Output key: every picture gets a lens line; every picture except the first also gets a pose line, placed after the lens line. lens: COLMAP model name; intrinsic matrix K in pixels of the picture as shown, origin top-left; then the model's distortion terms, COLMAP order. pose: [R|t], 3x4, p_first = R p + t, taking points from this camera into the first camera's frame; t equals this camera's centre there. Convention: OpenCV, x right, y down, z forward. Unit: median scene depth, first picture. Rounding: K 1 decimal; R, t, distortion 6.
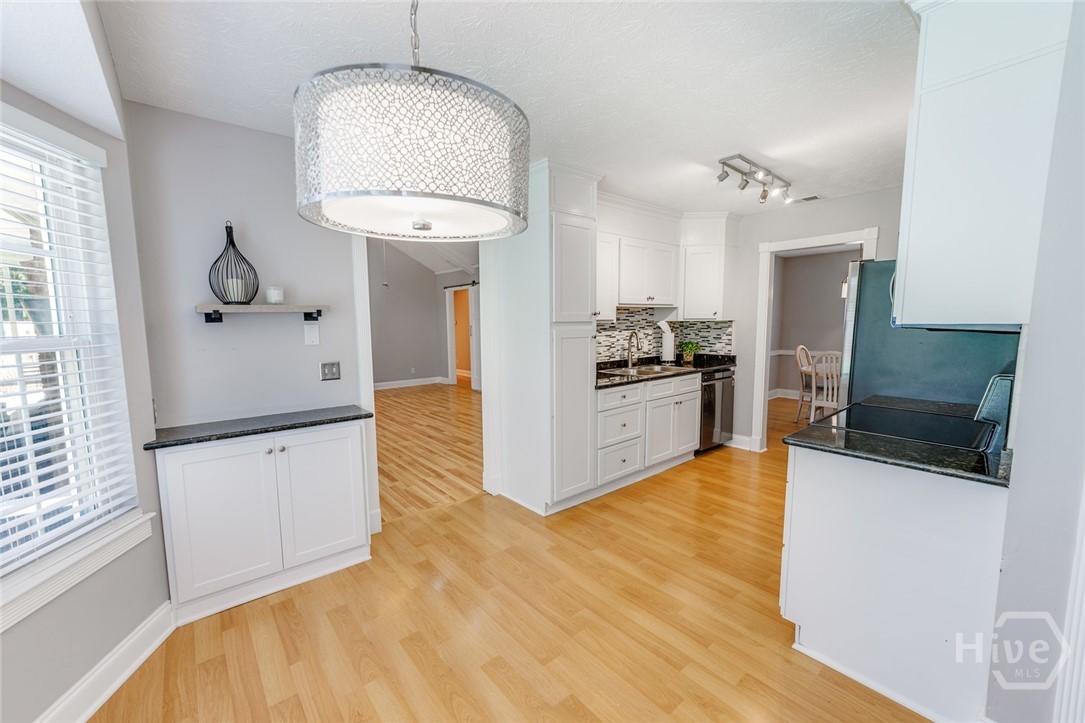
lens RADIAL K [[418.5, 0, 545.6], [0, 418.5, 365.3], [0, 0, 1]] dist [-0.008851, 0.000846]
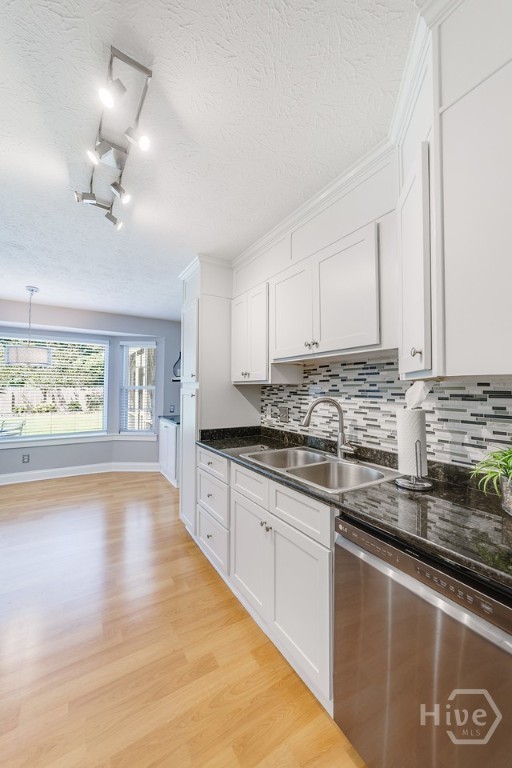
lens RADIAL K [[296.3, 0, 256.7], [0, 296.3, 384.0], [0, 0, 1]] dist [-0.008851, 0.000846]
pose [[-0.146268, -0.002580, -0.989242, 0.641289], [-0.097471, 0.995168, 0.011817, -0.094069], [0.984431, 0.098151, -0.145813, 0.921044]]
